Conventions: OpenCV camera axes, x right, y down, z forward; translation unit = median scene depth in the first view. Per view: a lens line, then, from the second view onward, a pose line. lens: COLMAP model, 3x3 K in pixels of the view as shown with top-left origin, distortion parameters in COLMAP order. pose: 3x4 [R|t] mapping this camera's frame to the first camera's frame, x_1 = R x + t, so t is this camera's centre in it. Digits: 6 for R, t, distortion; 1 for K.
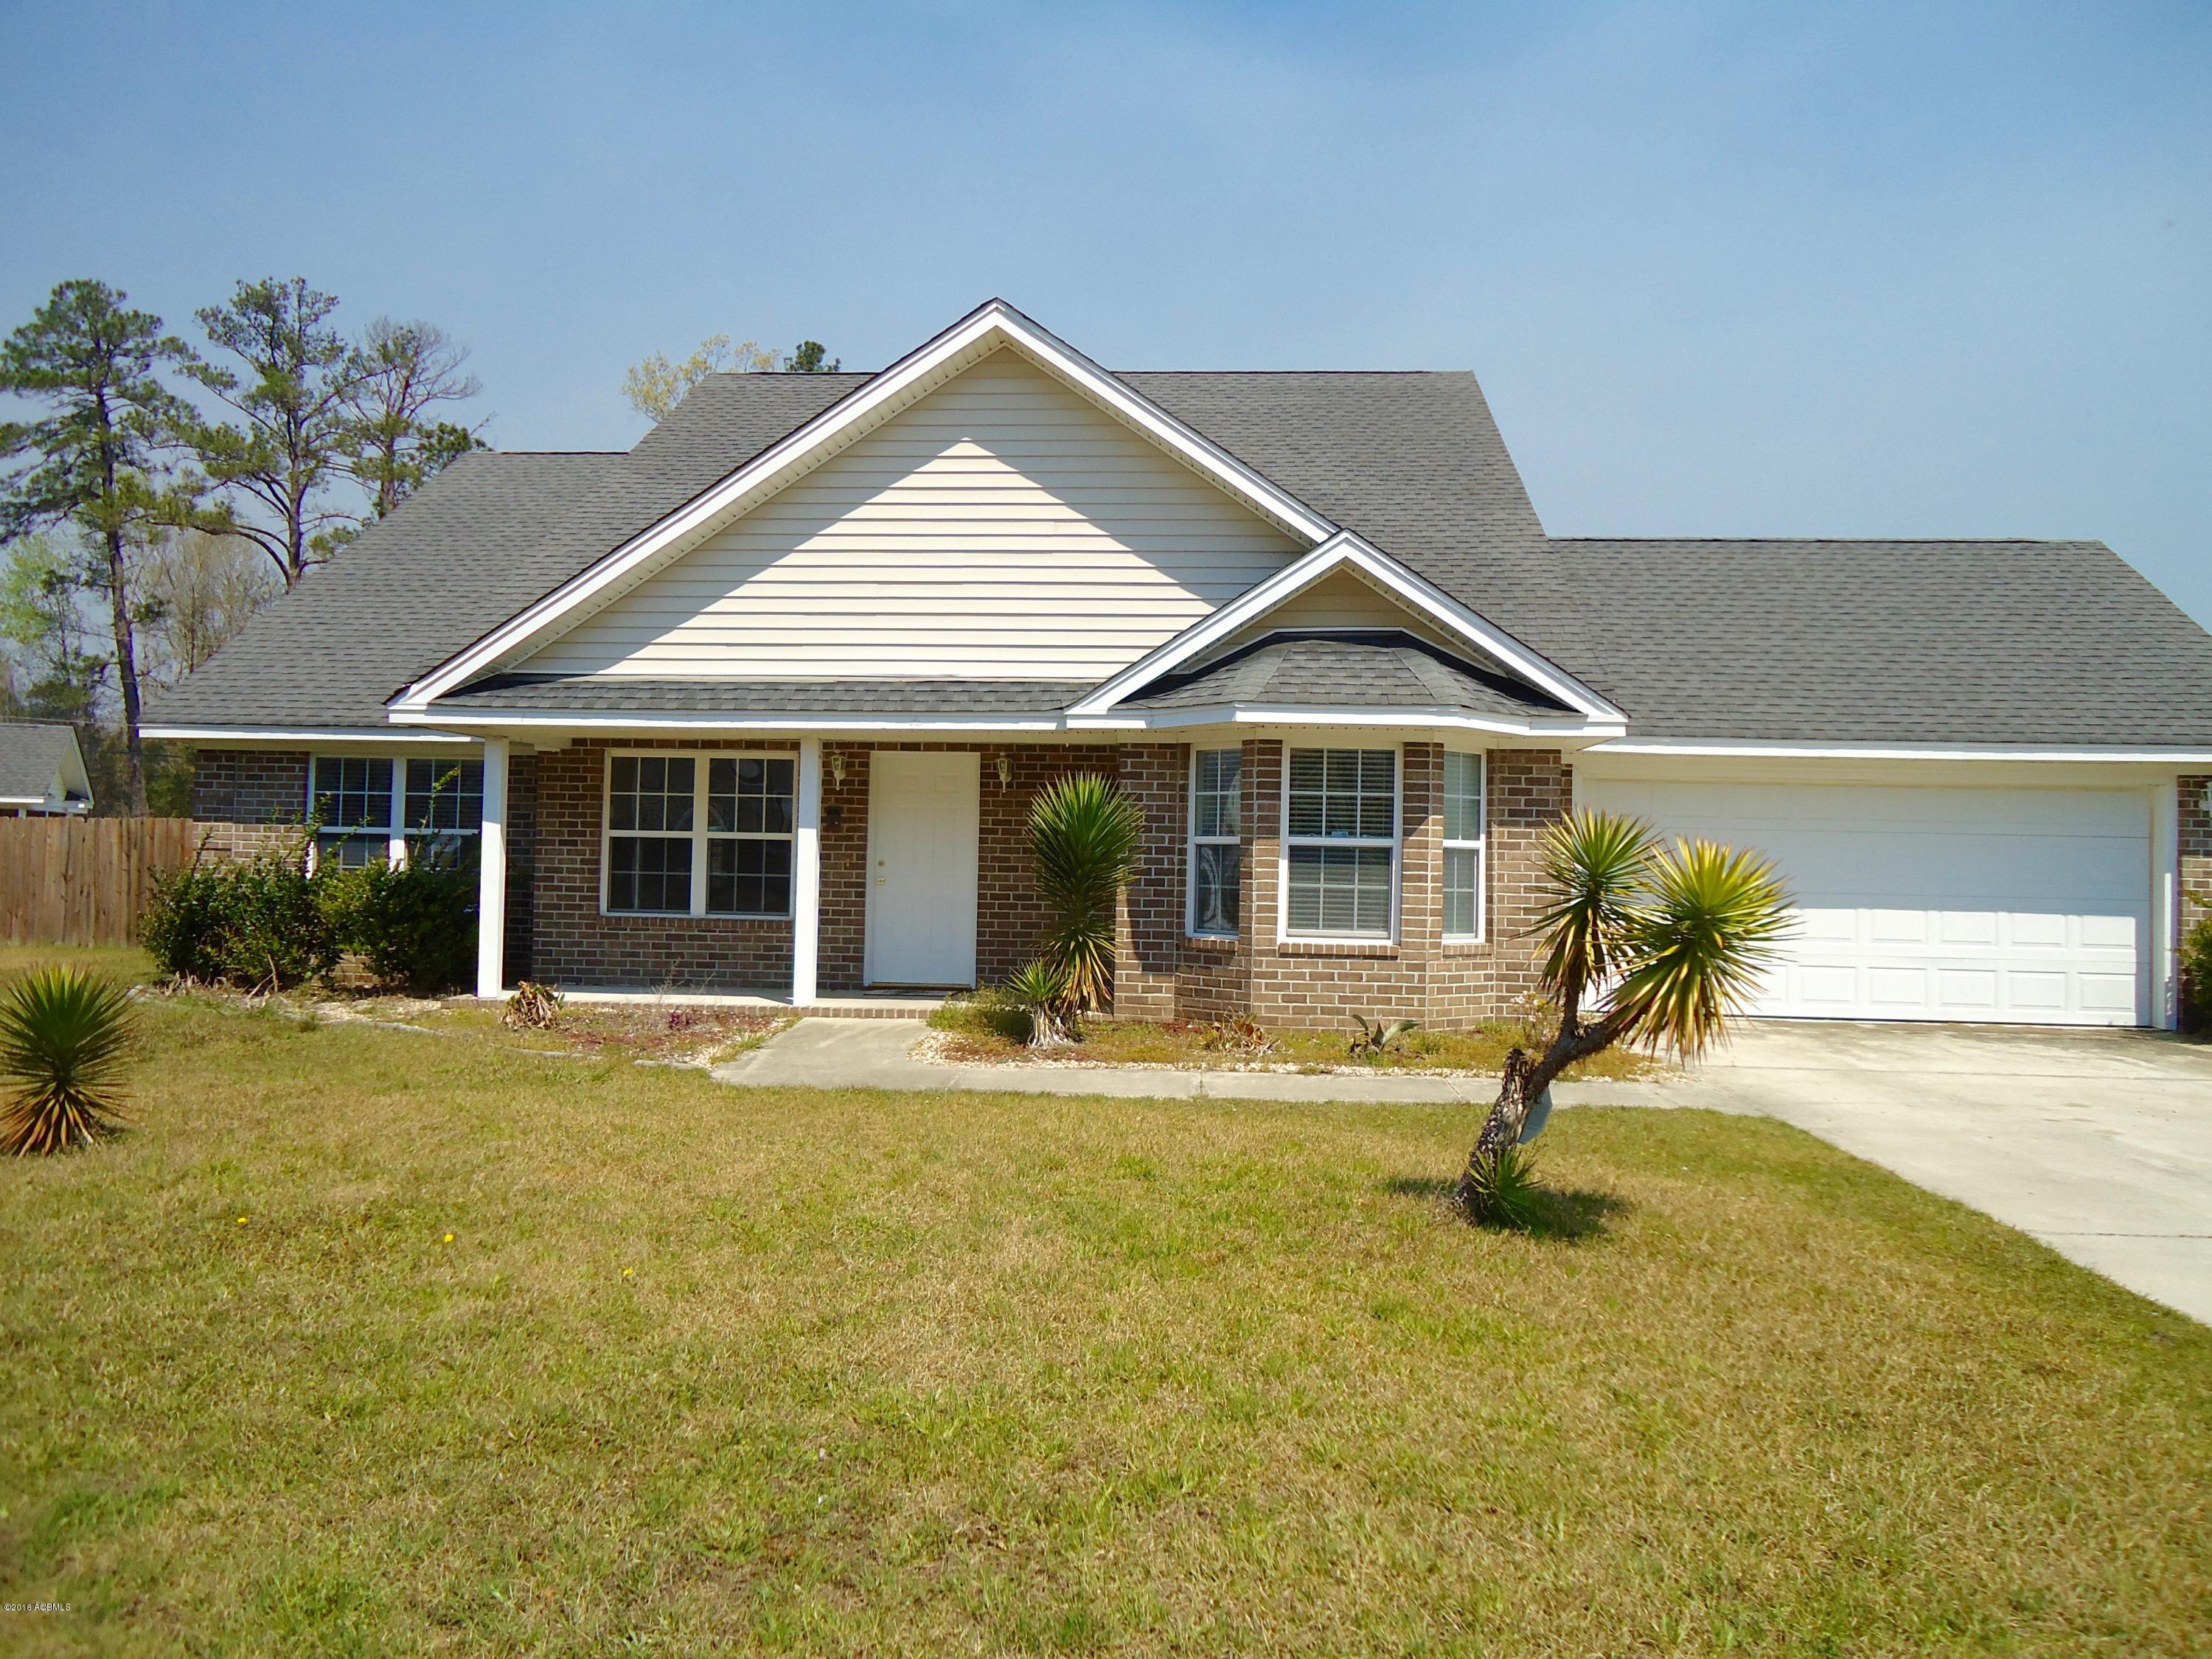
lens RADIAL K [[1604.2, 0, 1106.0], [0, 1604.2, 829.5], [0, 0, 1]] dist [-0.008657, 0.011229]
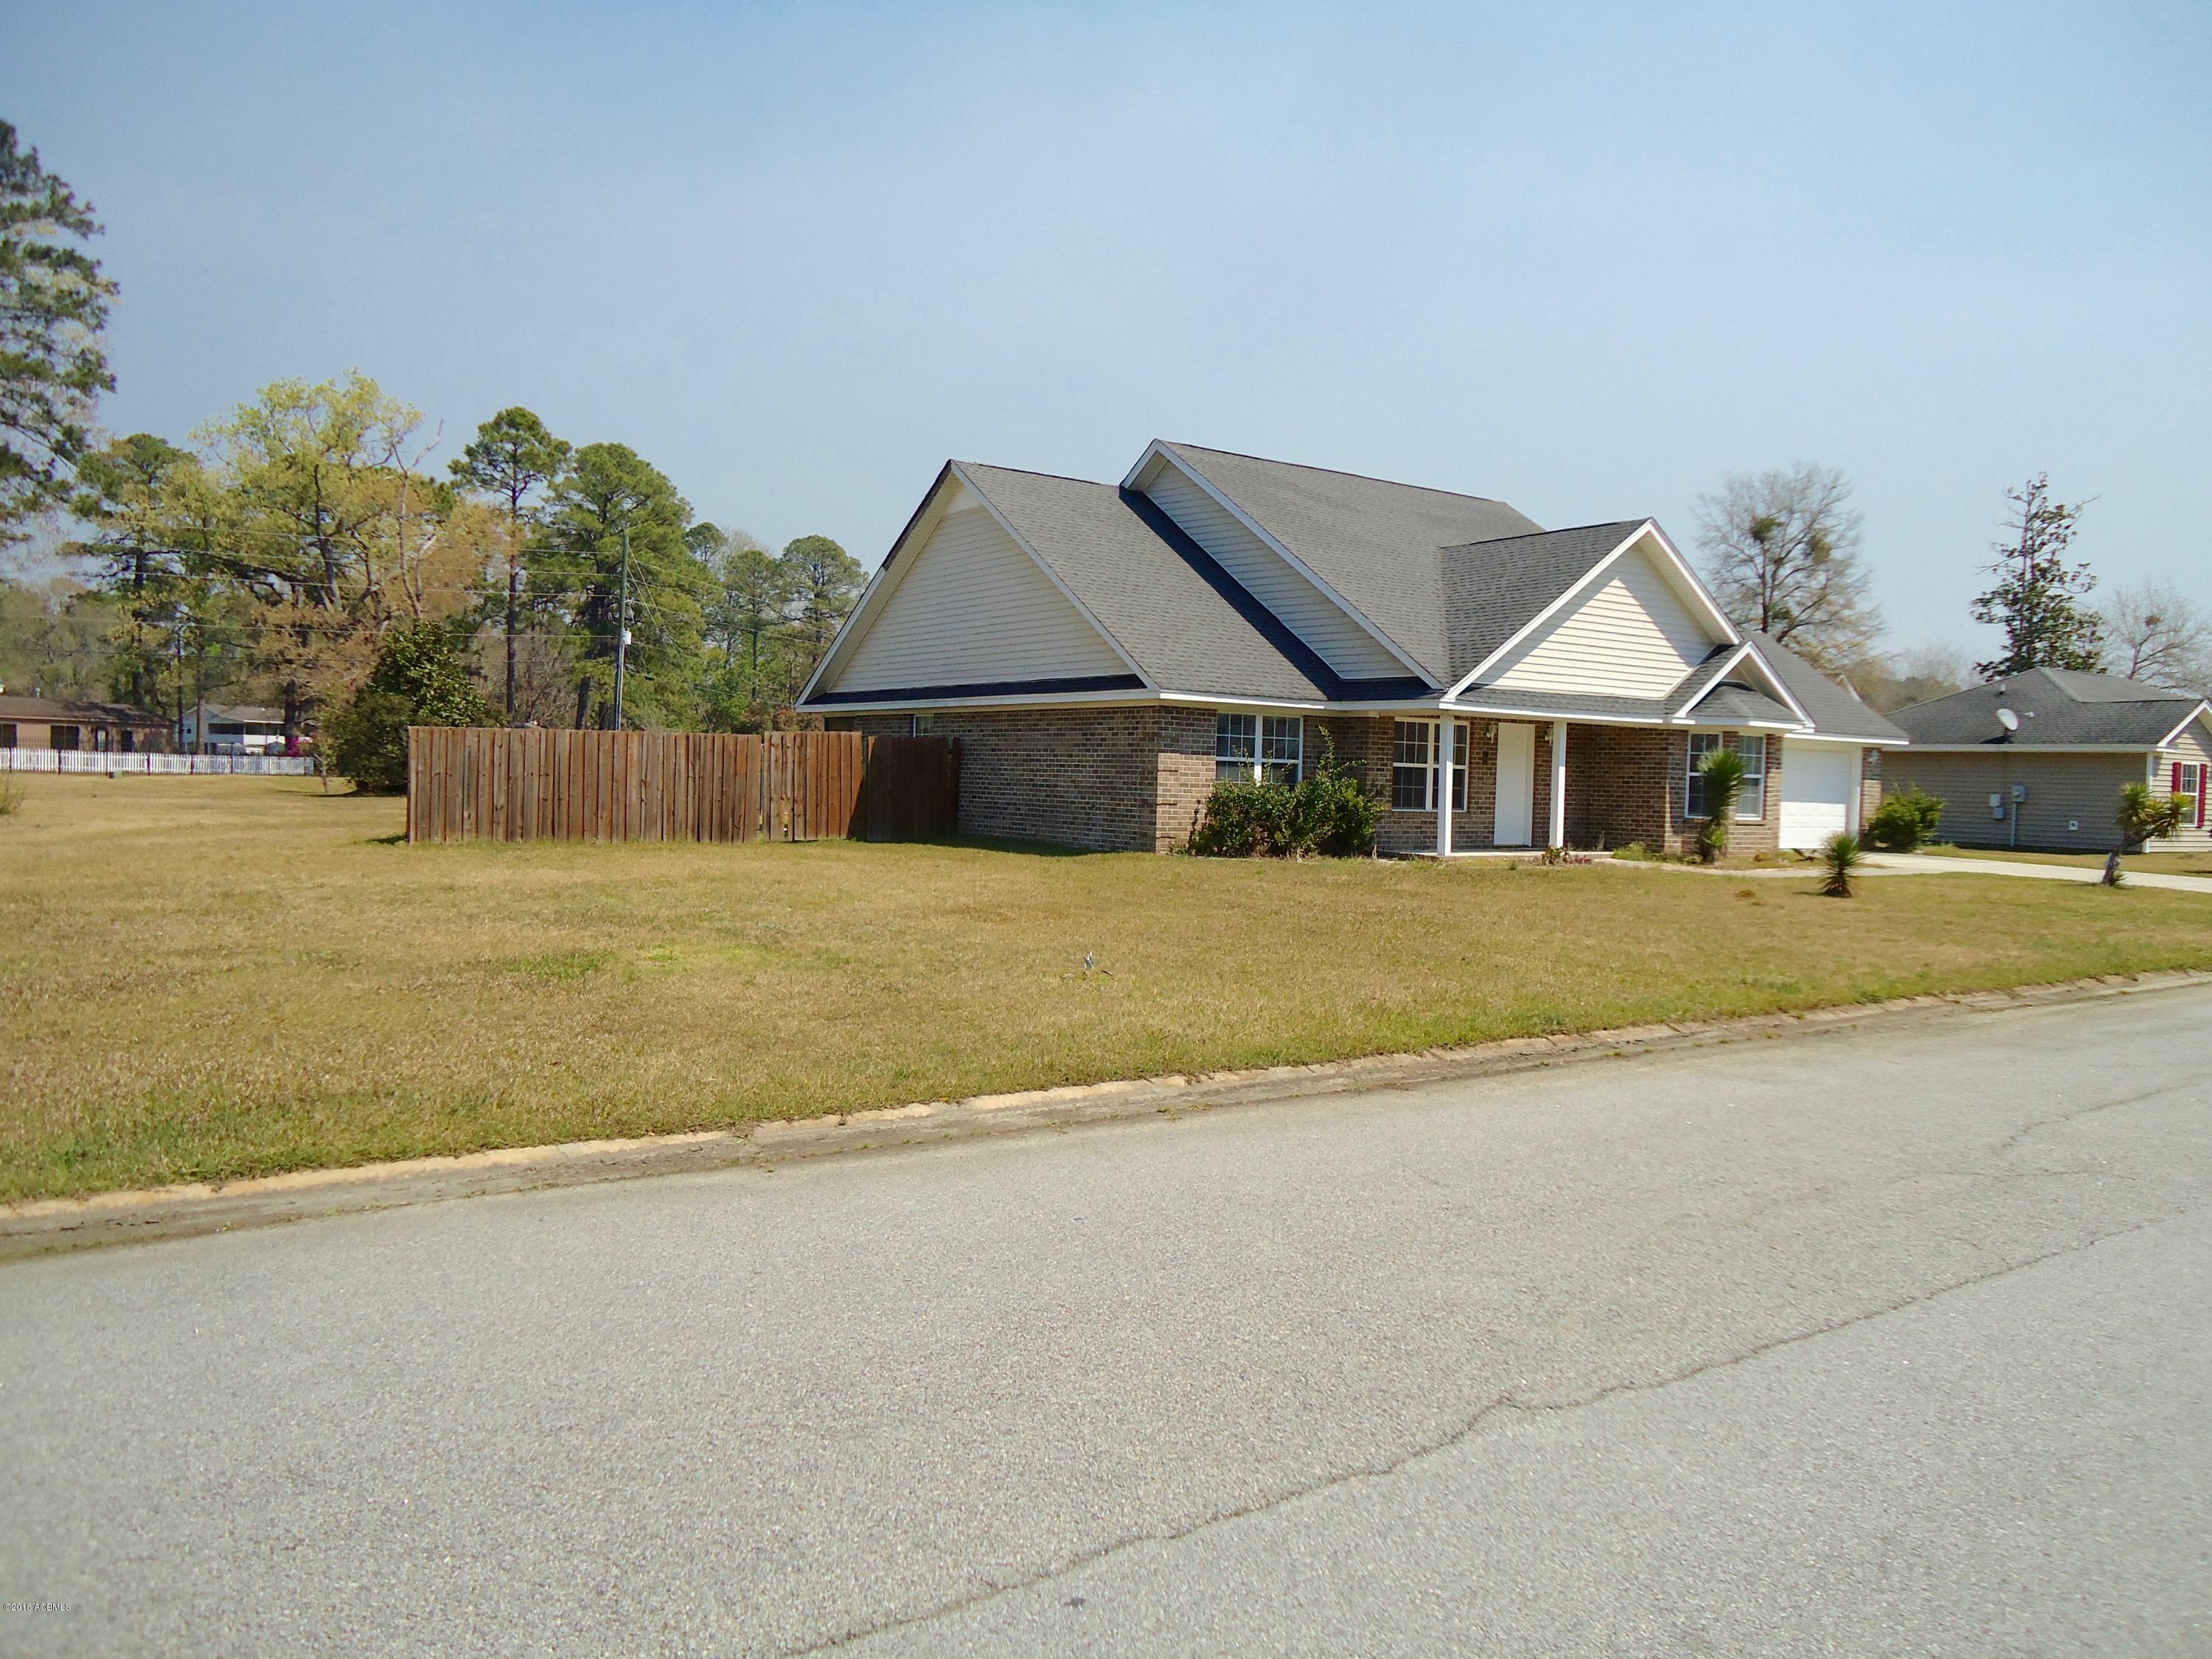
lens RADIAL K [[1604.2, 0, 1106.0], [0, 1604.2, 829.5], [0, 0, 1]] dist [-0.008657, 0.011229]
pose [[0.767548, -0.019708, 0.640689, -1.723841], [-0.027378, 0.997607, 0.063486, -0.030066], [-0.640407, -0.066269, 0.765172, -0.161199]]
